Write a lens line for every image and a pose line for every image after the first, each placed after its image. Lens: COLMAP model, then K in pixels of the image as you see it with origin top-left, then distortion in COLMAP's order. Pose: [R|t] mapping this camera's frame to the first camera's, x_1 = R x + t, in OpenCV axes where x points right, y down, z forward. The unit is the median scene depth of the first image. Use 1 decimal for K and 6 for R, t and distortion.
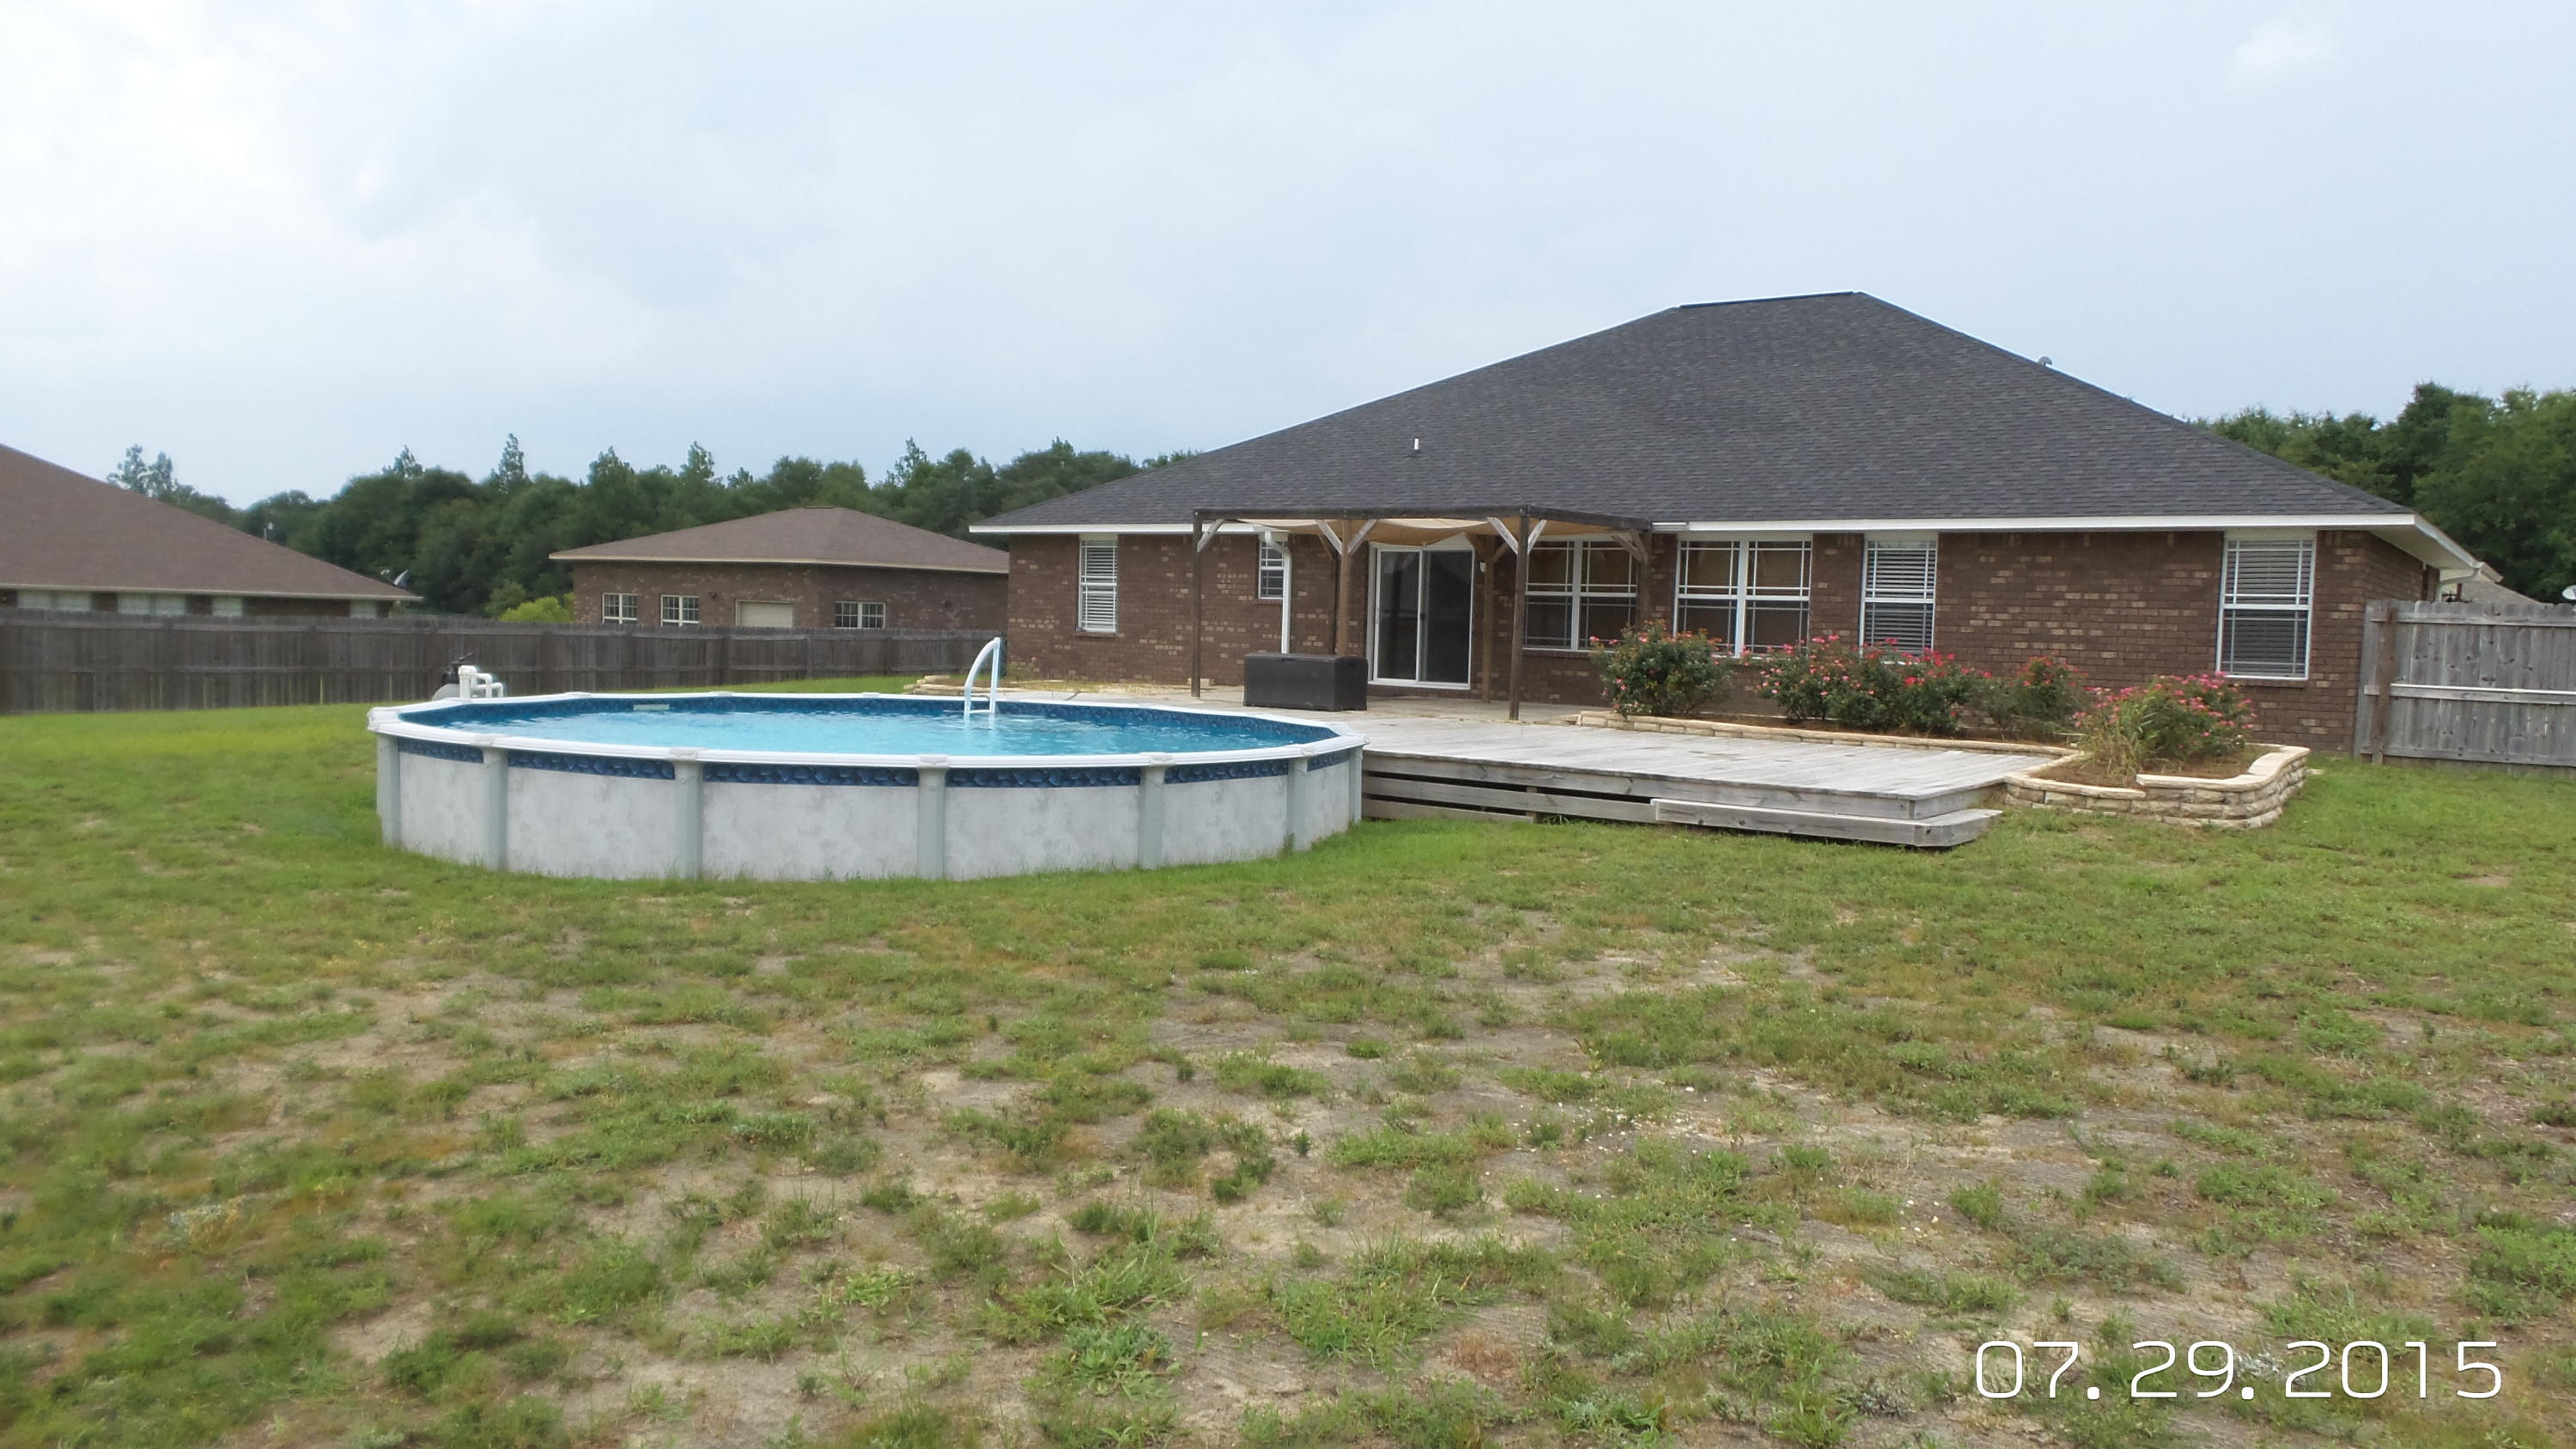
lens RADIAL K [[1798.8, 0, 1288.9], [0, 1798.8, 715.3], [0, 0, 1]] dist [0.010081, 0.001641]
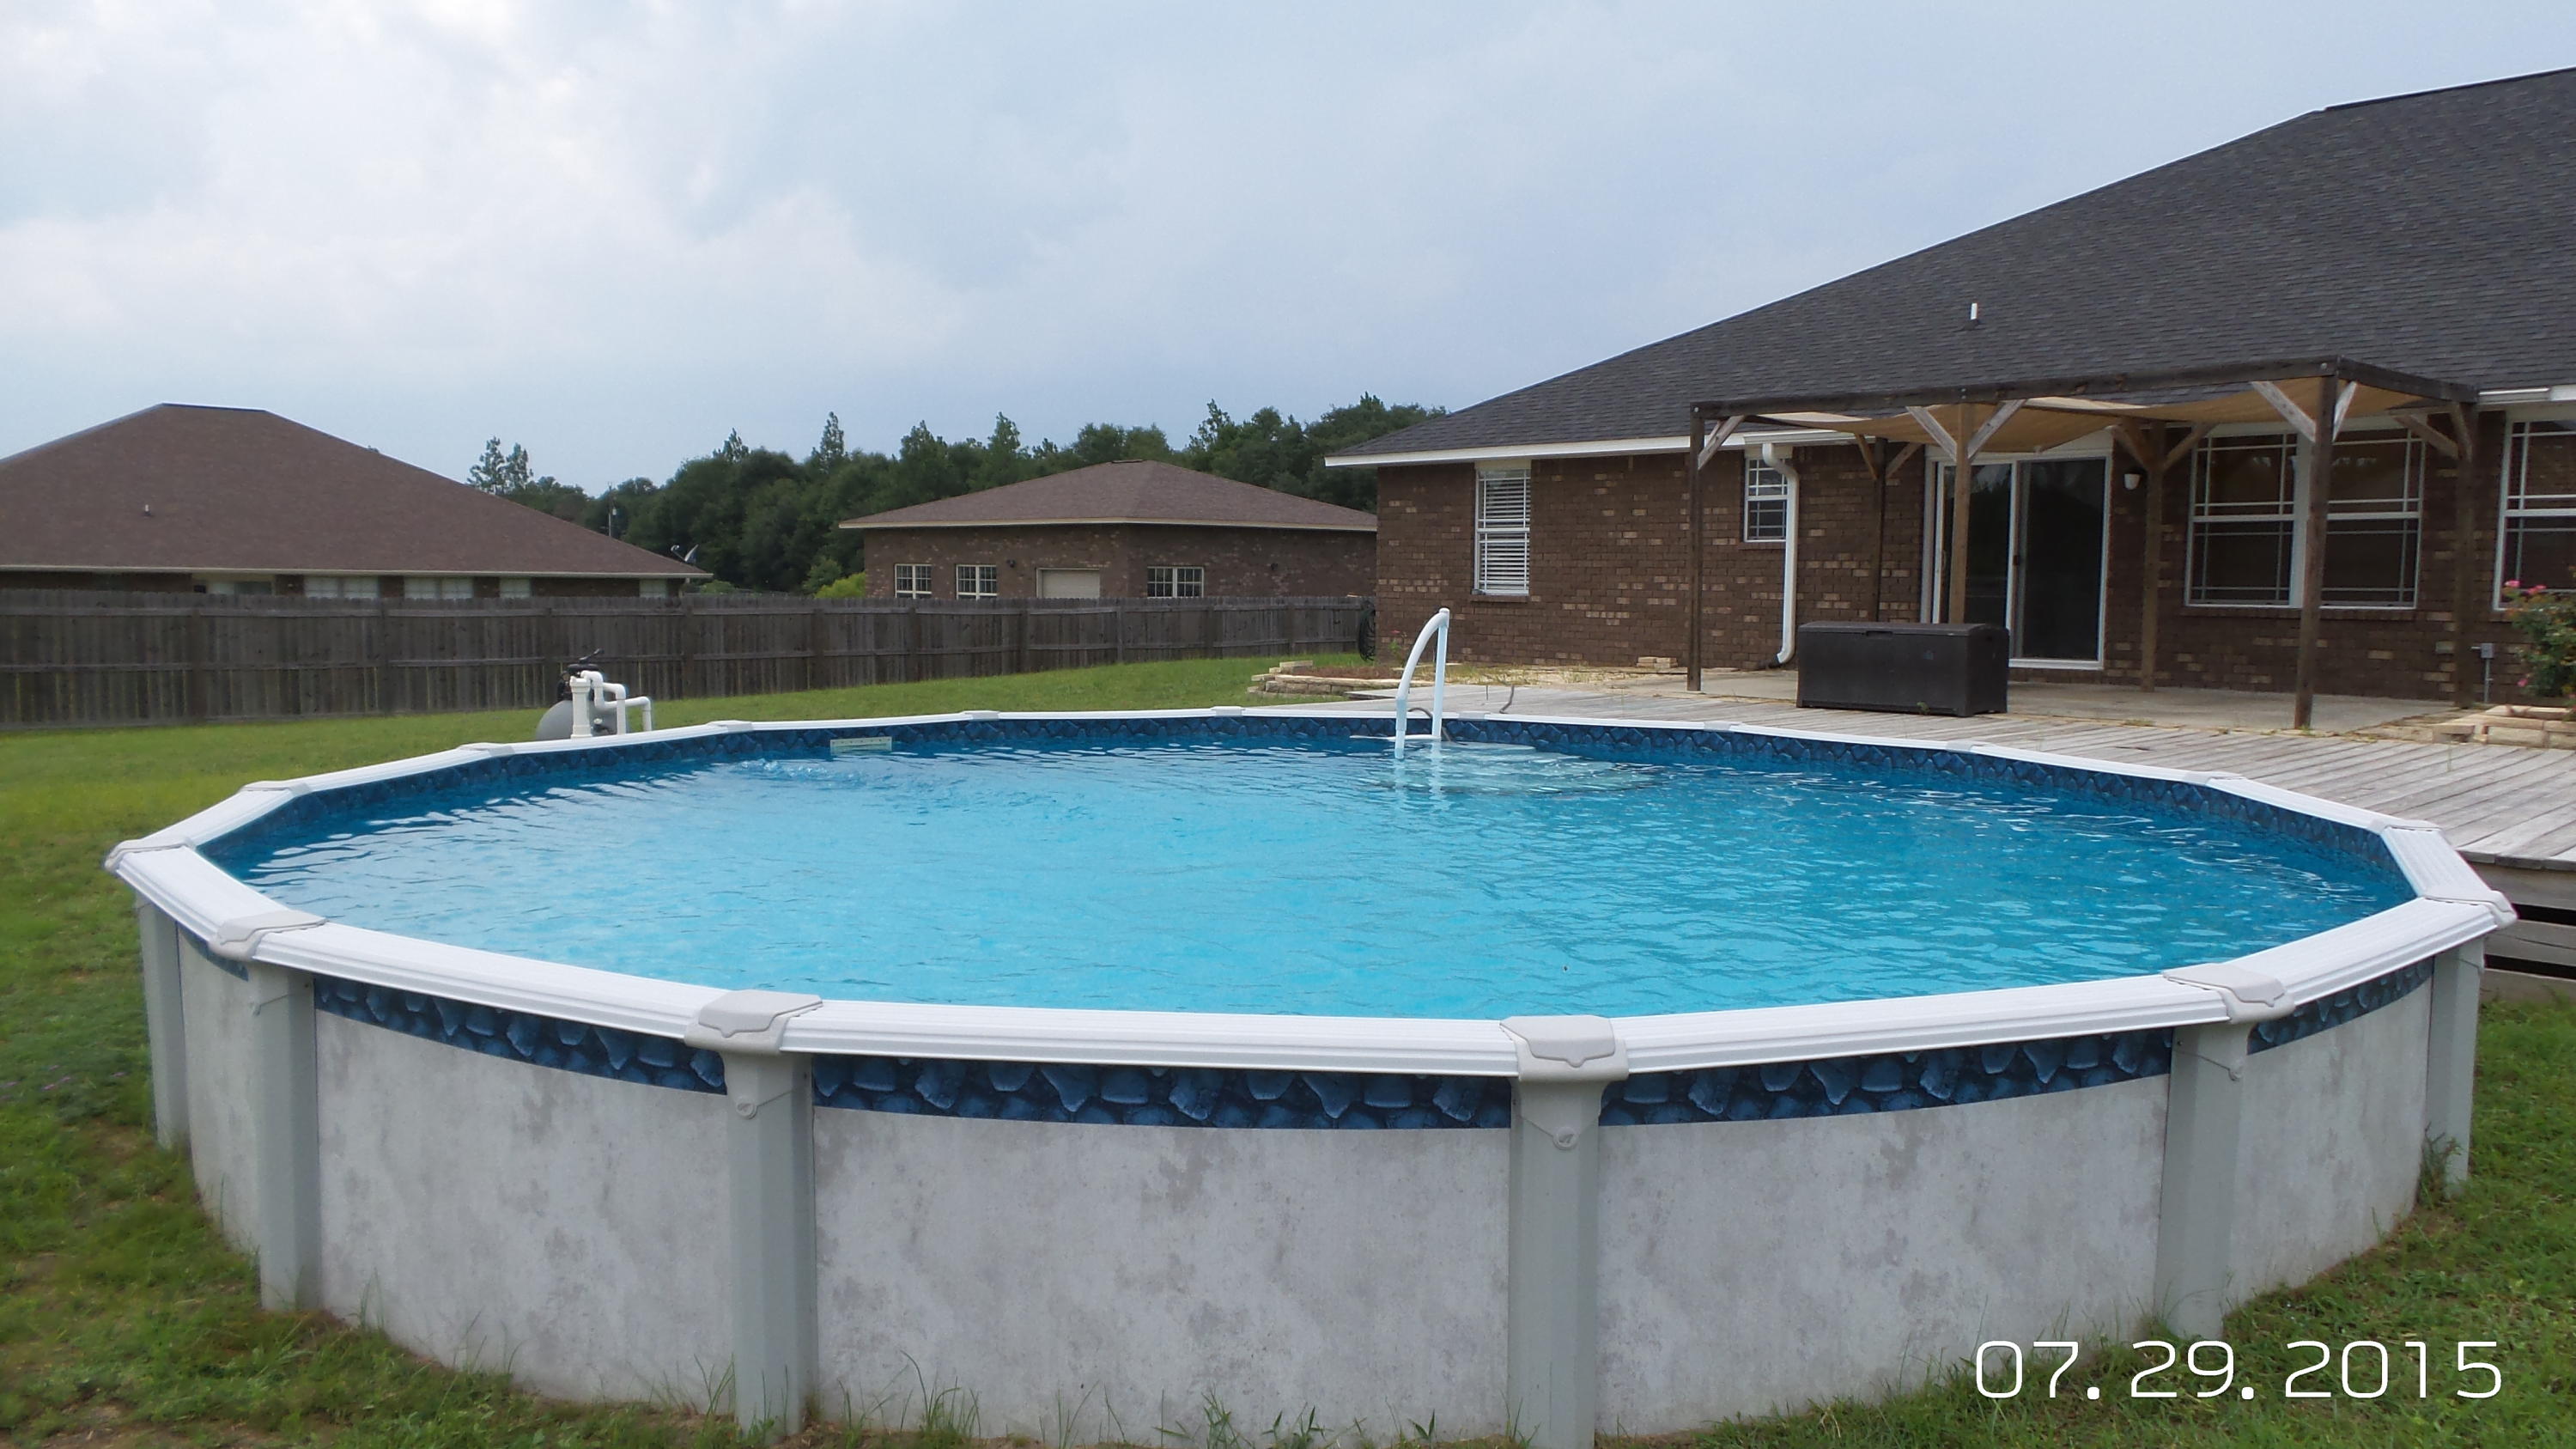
lens RADIAL K [[1798.8, 0, 1287.7], [0, 1798.8, 729.4], [0, 0, 1]] dist [0.010081, 0.001641]
pose [[0.986135, -0.009315, -0.165685, -0.049089], [0.013974, 0.999538, 0.026977, -0.008671], [0.165357, -0.028919, 0.985810, 0.180126]]
